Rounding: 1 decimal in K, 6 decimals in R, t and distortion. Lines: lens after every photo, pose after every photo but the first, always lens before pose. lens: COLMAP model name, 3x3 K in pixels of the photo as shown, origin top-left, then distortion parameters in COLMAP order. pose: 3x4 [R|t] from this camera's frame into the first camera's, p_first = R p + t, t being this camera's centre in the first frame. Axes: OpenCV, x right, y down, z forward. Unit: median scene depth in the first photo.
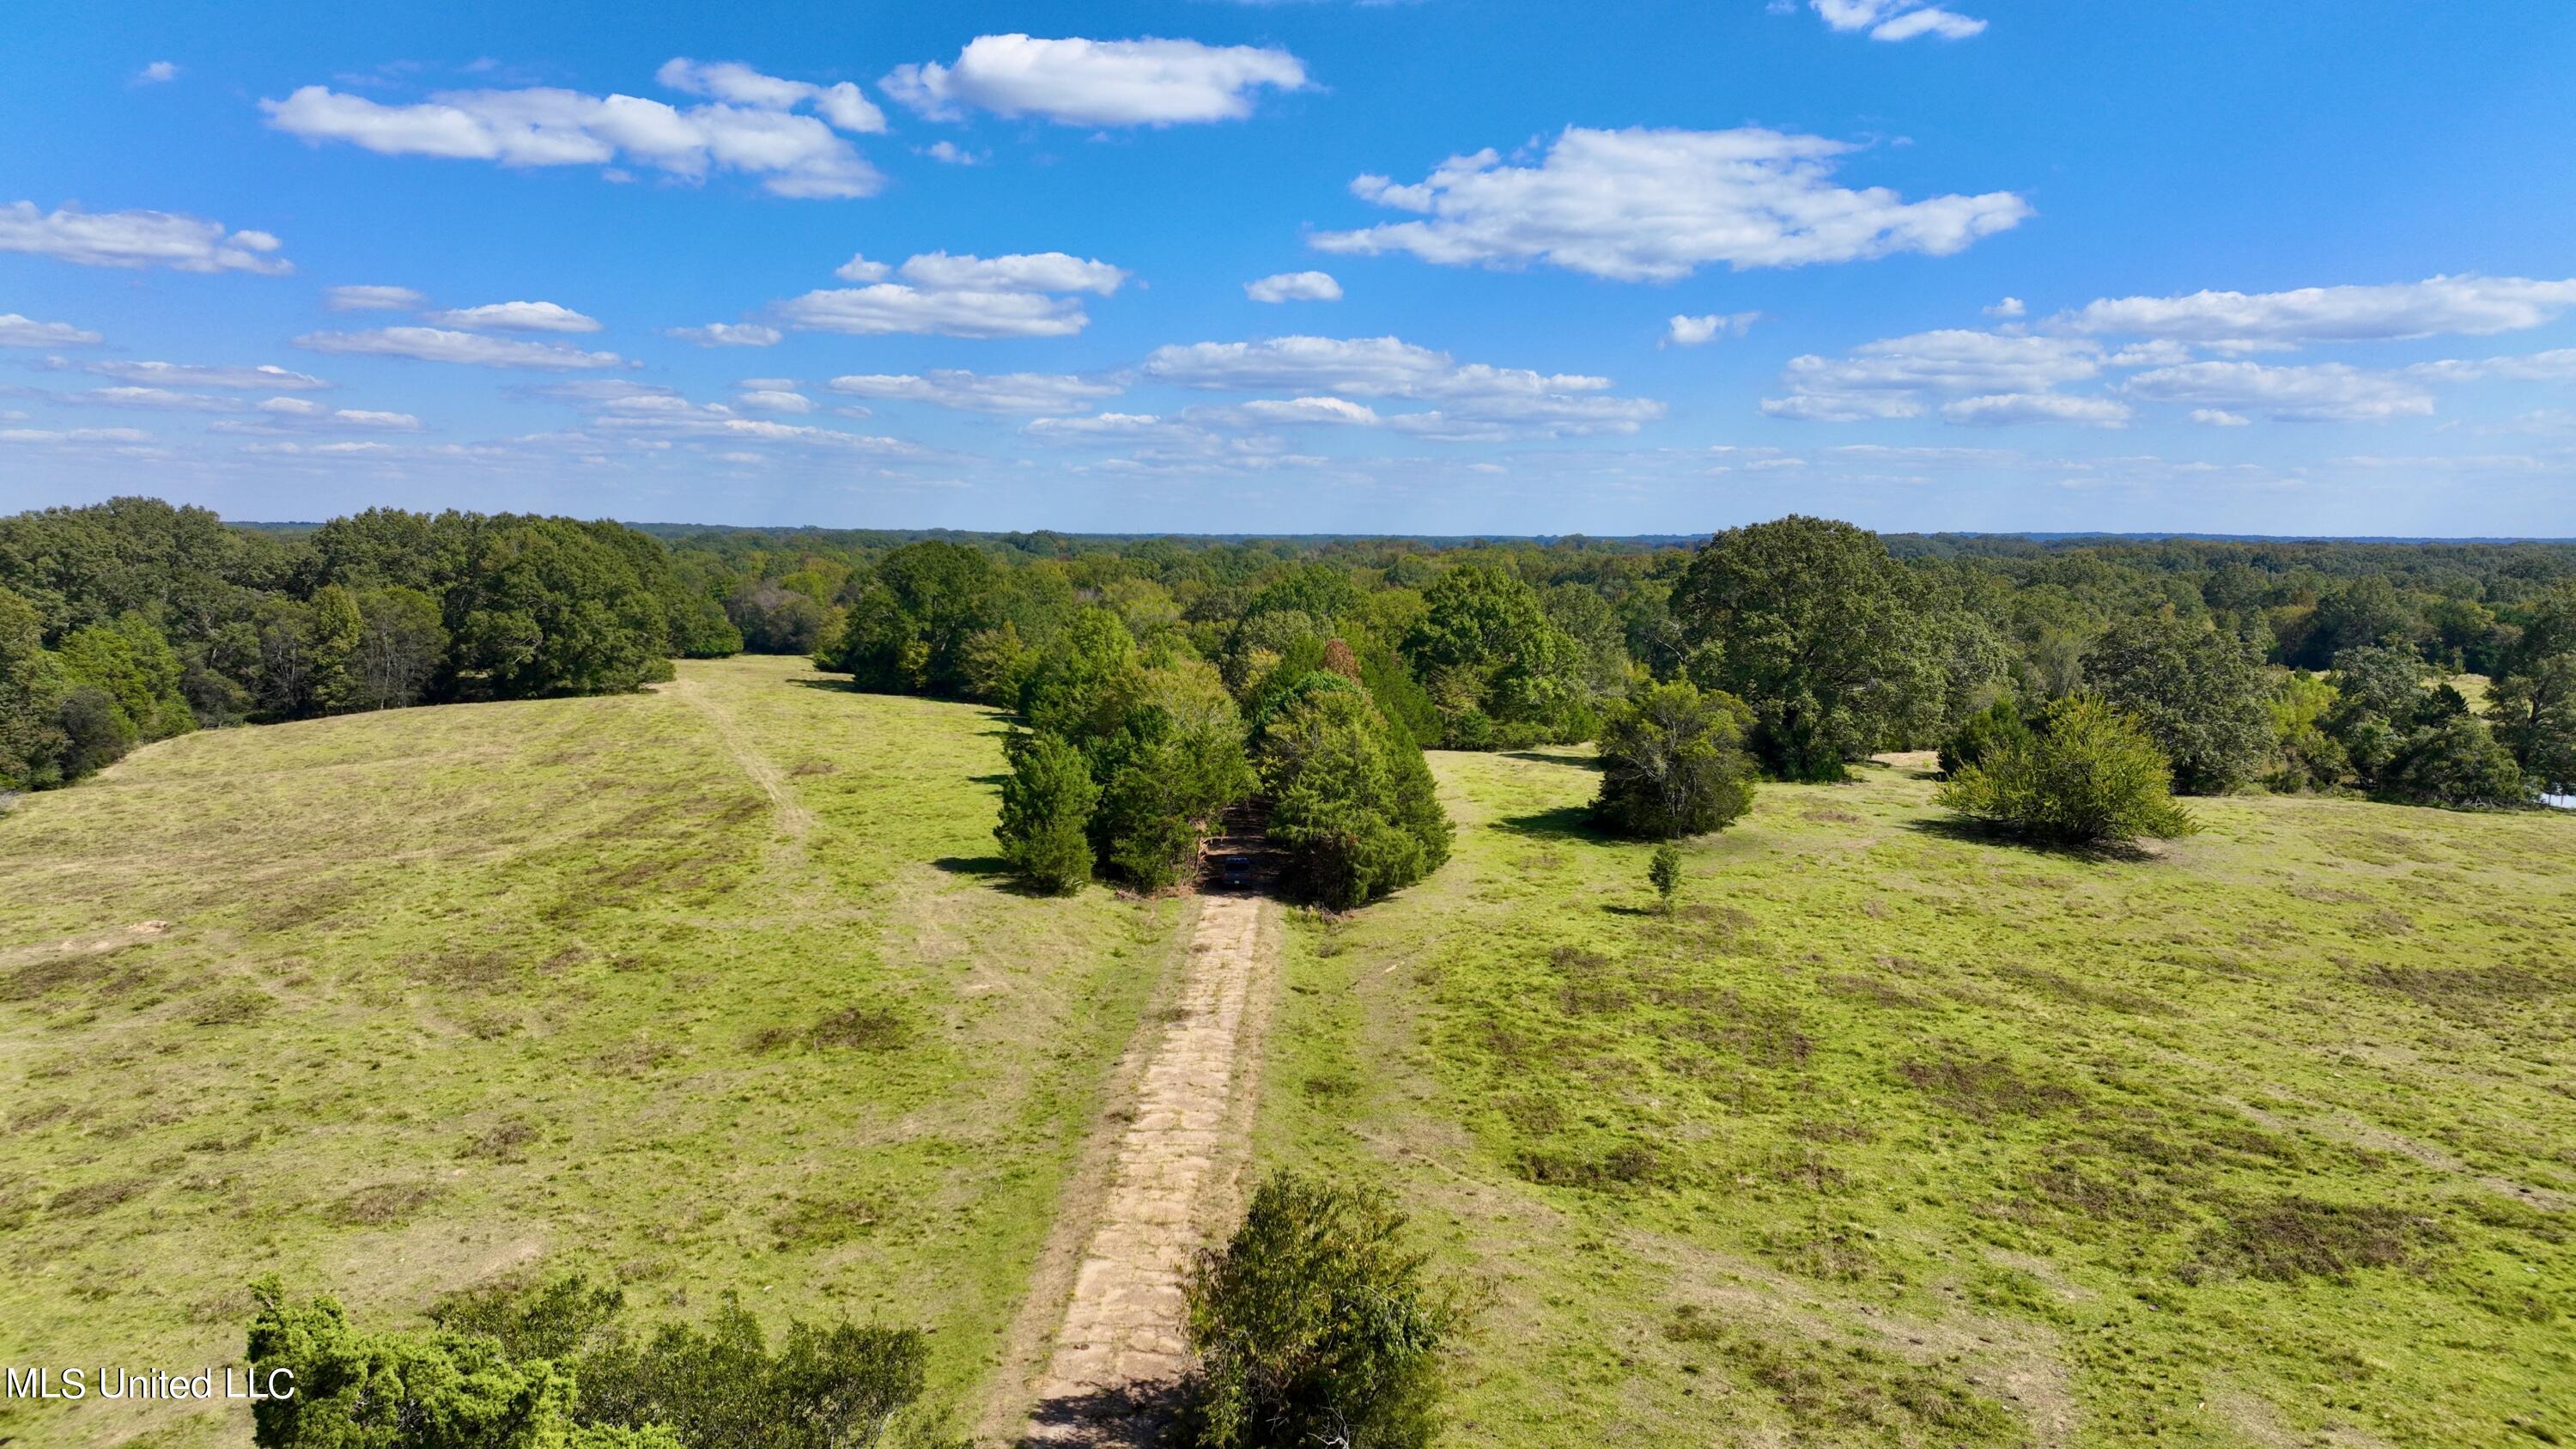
lens RADIAL K [[1843.3, 0, 1289.6], [0, 1843.3, 720.5], [0, 0, 1]] dist [-0.000169, 0.024185]
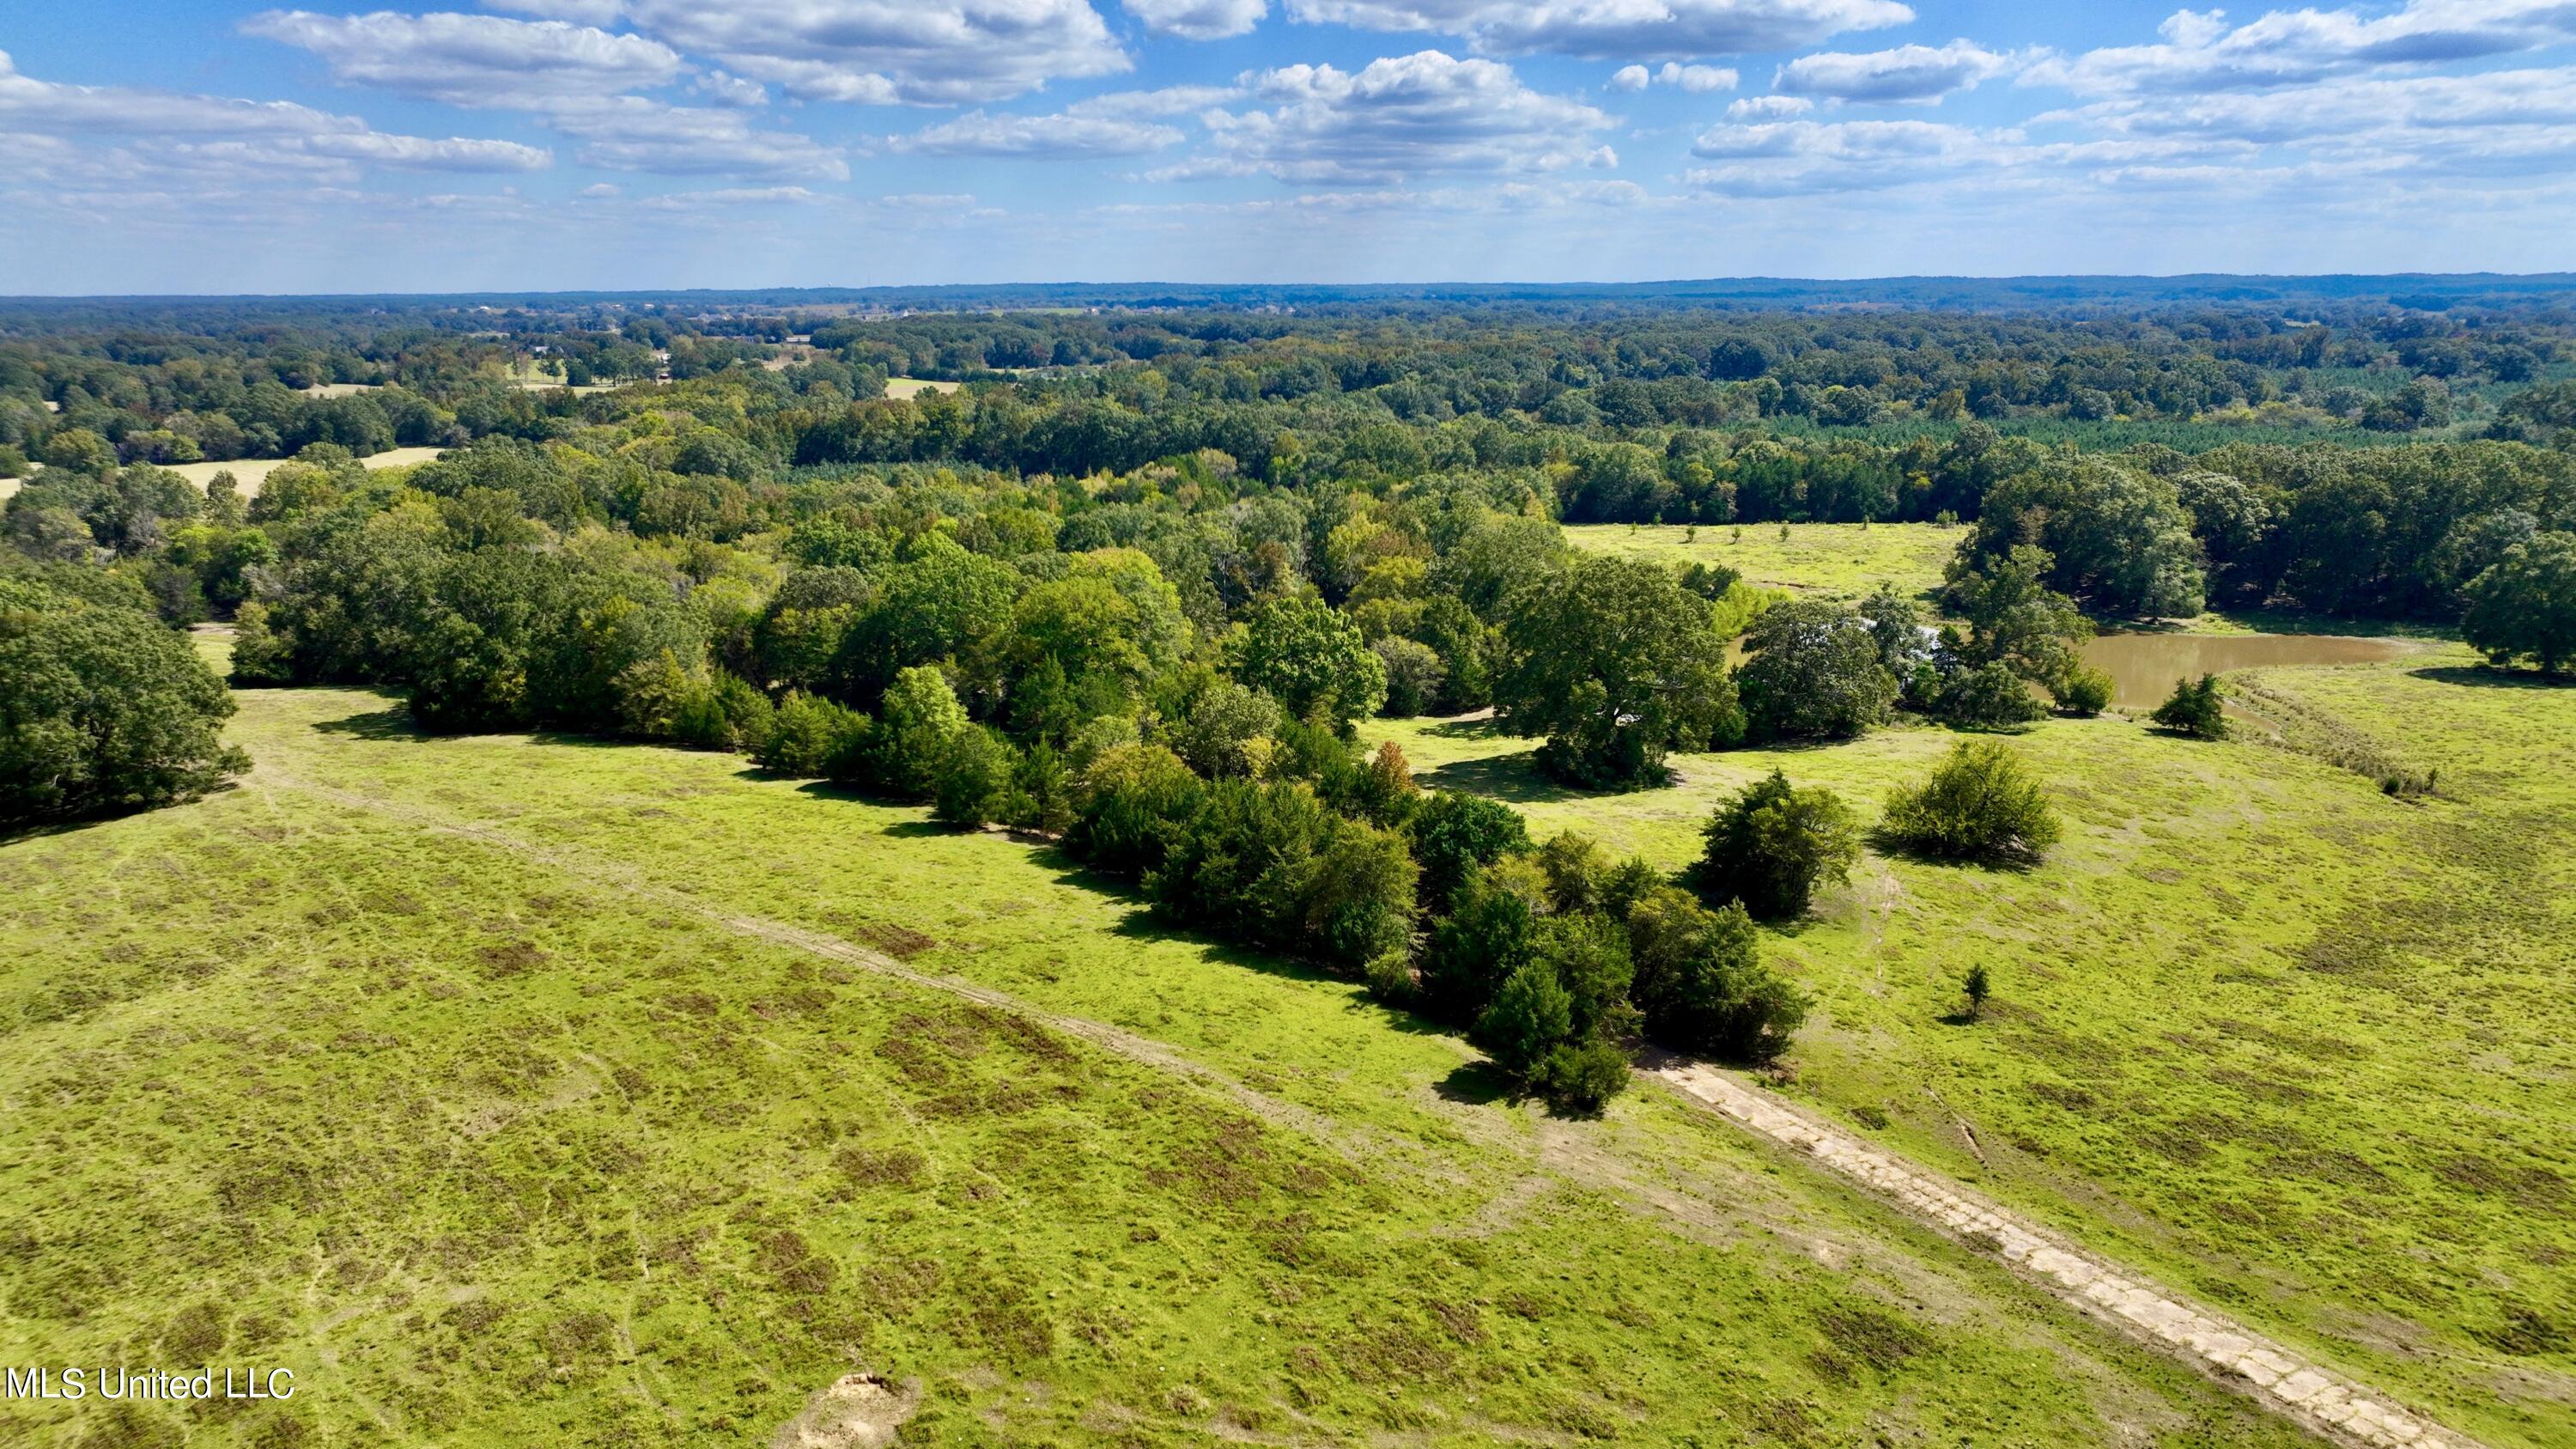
lens RADIAL K [[1843.3, 0, 1304.9], [0, 1843.3, 719.1], [0, 0, 1]] dist [-0.000169, 0.024185]
pose [[0.858675, -0.134354, 0.494596, -0.767235], [0.067461, 0.986261, 0.150792, -0.309488], [-0.508060, -0.096115, 0.855942, 0.122573]]
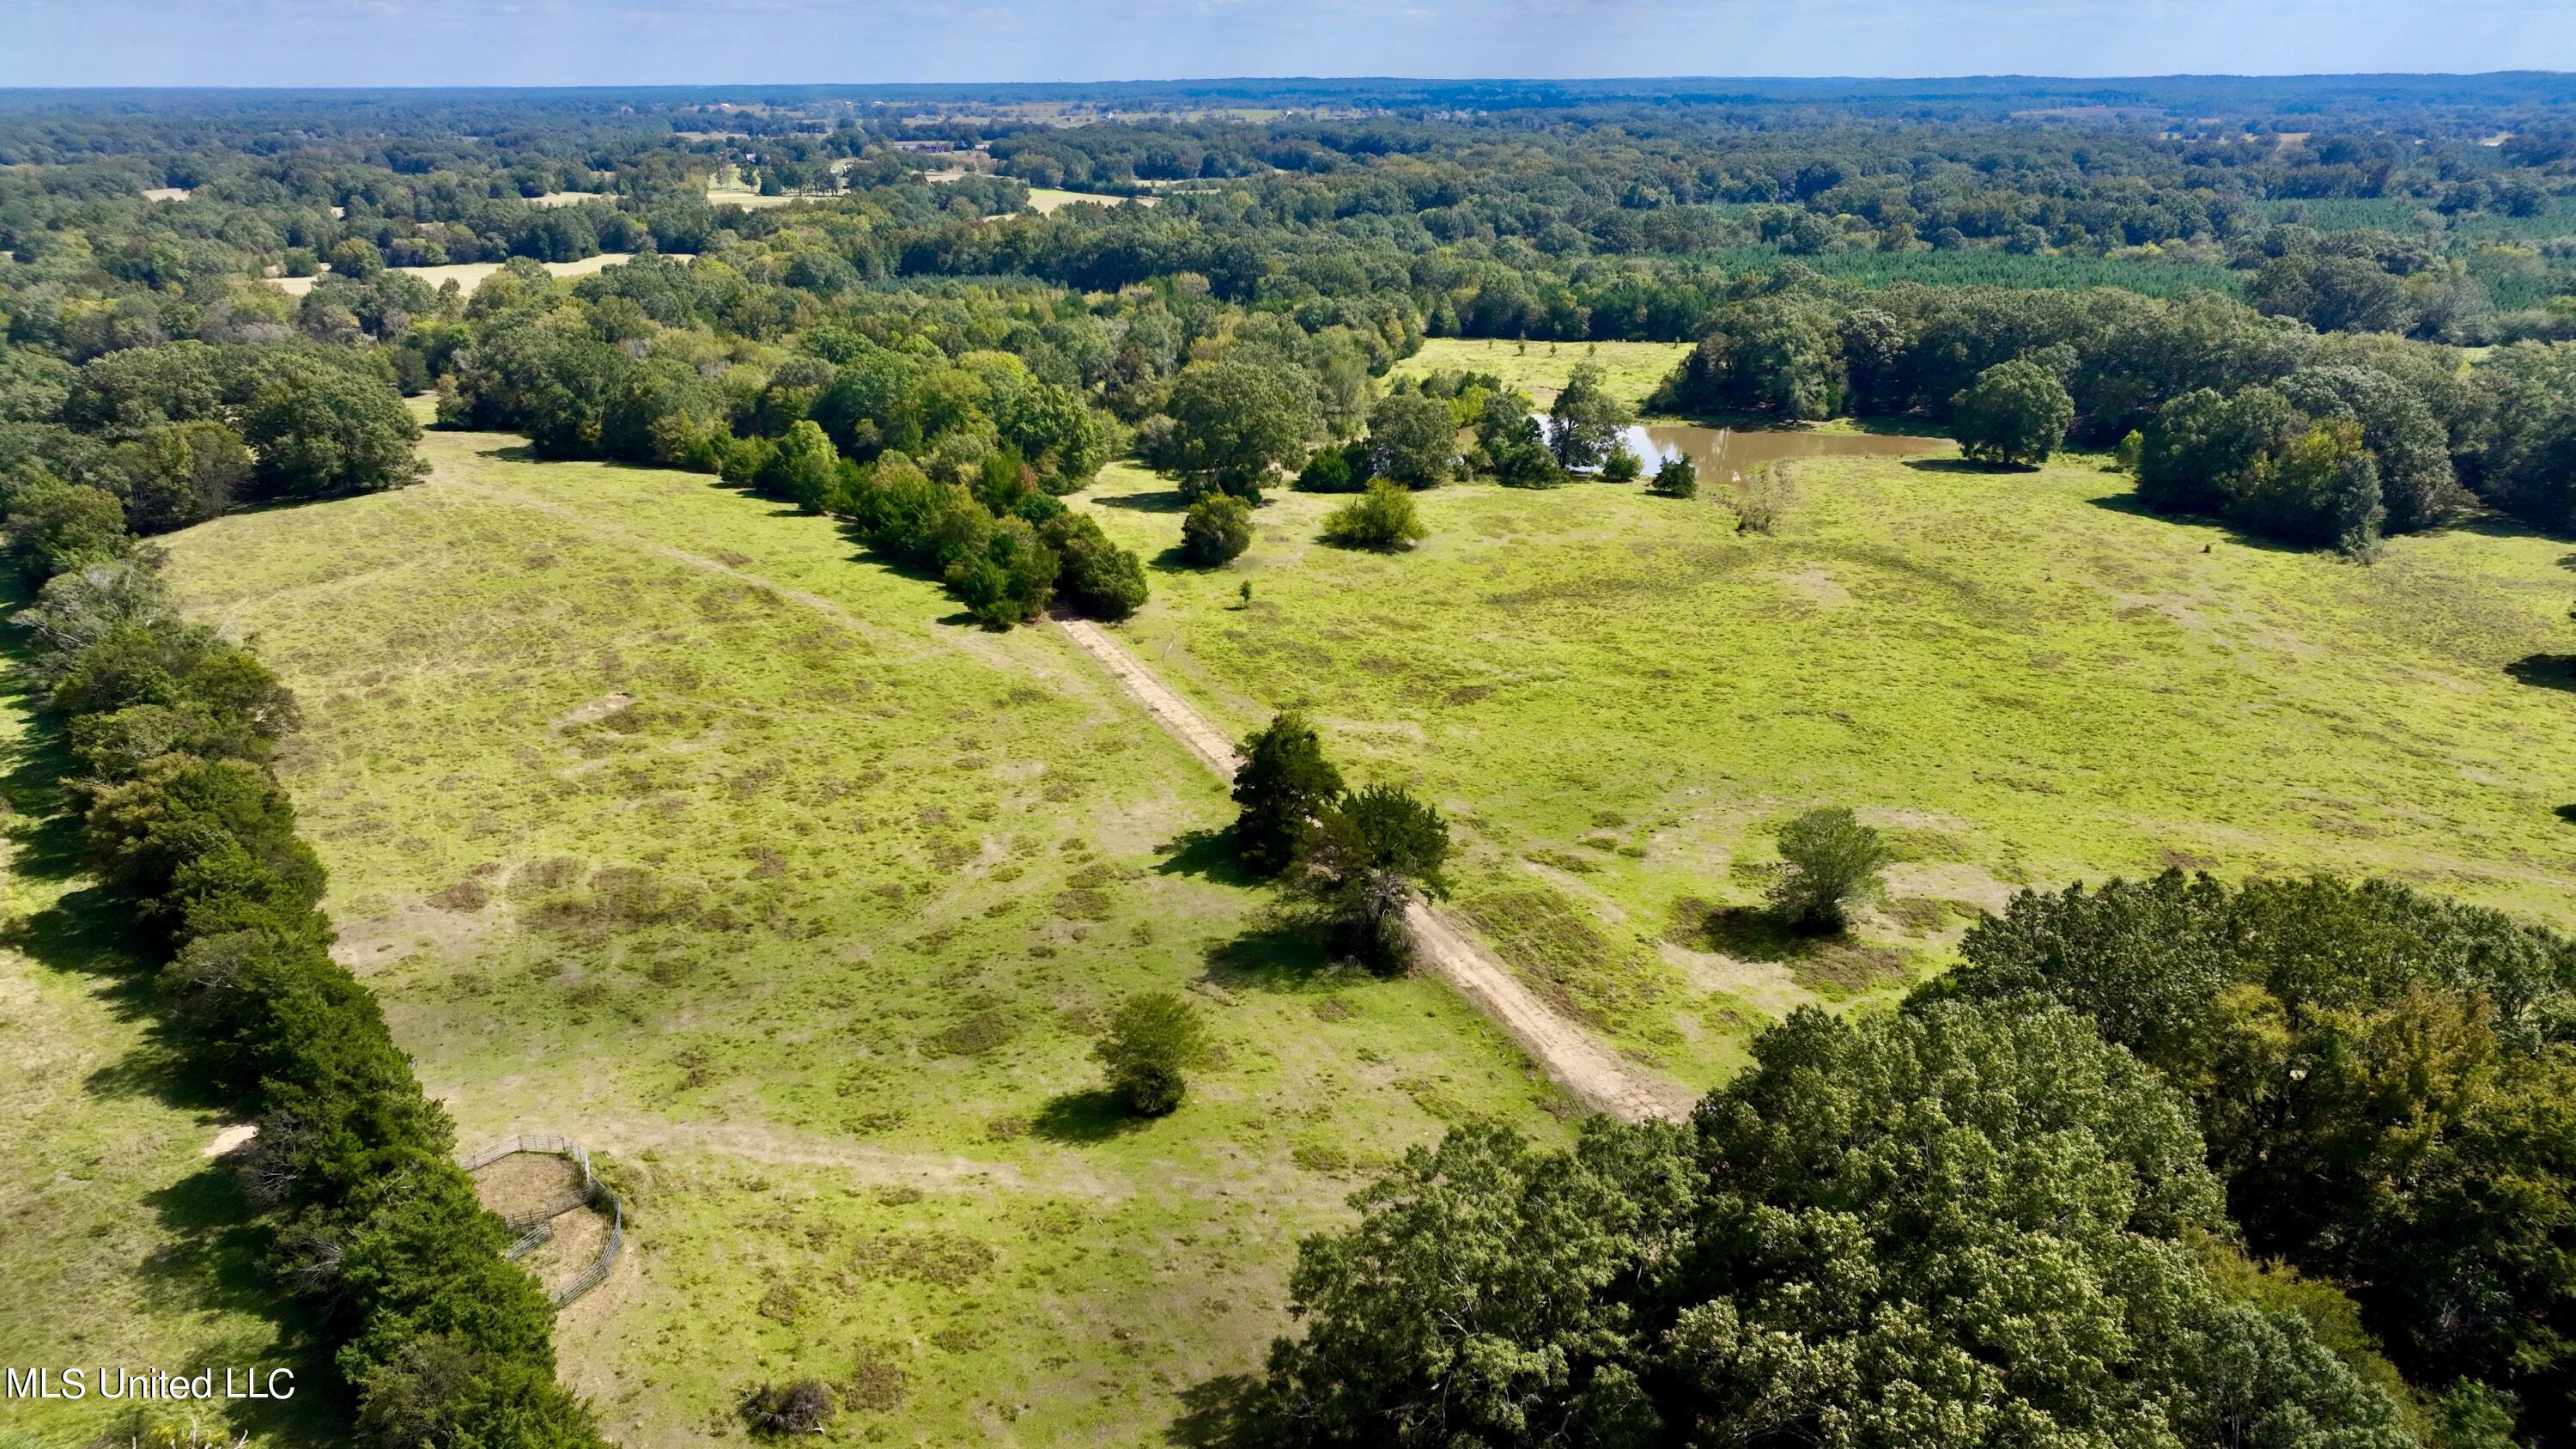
lens RADIAL K [[1843.3, 0, 1294.0], [0, 1843.3, 719.3], [0, 0, 1]] dist [-0.000169, 0.024185]
pose [[0.918335, -0.144299, 0.368563, -0.636097], [0.053873, 0.968079, 0.244787, -0.333392], [-0.392120, -0.204941, 0.896795, -1.222492]]
